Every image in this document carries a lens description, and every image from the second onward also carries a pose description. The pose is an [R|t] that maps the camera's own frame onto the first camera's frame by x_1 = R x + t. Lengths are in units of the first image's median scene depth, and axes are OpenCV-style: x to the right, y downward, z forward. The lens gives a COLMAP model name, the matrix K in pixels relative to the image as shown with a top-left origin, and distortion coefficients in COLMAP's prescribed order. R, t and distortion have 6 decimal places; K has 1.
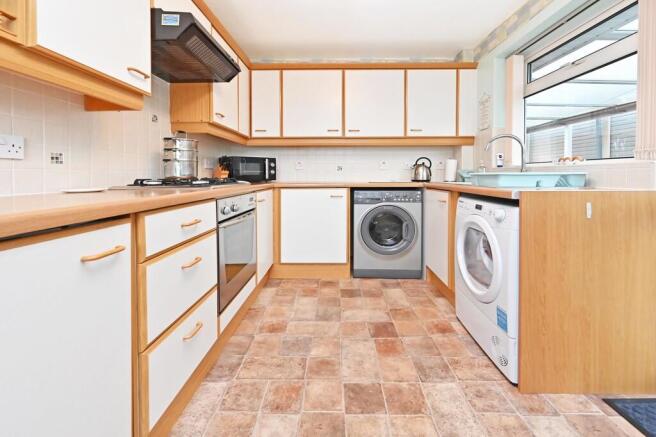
lens RADIAL K [[257.5, 0, 328.7], [0, 257.5, 176.3], [0, 0, 1]] dist [0.001376, 0.000108]
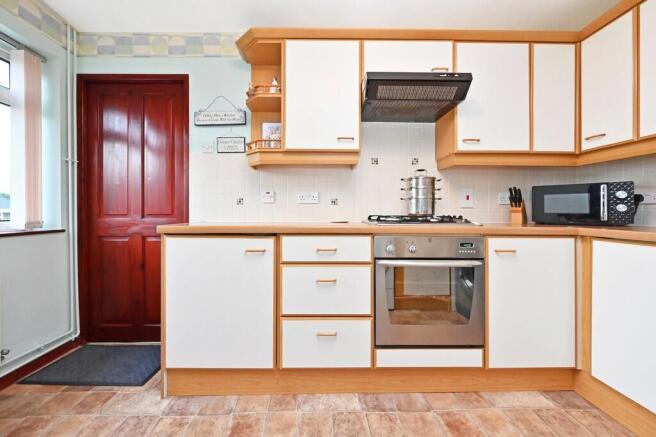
lens RADIAL K [[283.9, 0, 326.8], [0, 283.9, 210.5], [0, 0, 1]] dist [-0.001336, 0.000077]
pose [[0.039808, 0.003181, -0.999202, 0.568230], [-0.008913, 0.999956, 0.002828, -0.012035], [0.999168, 0.008794, 0.039835, 0.604304]]
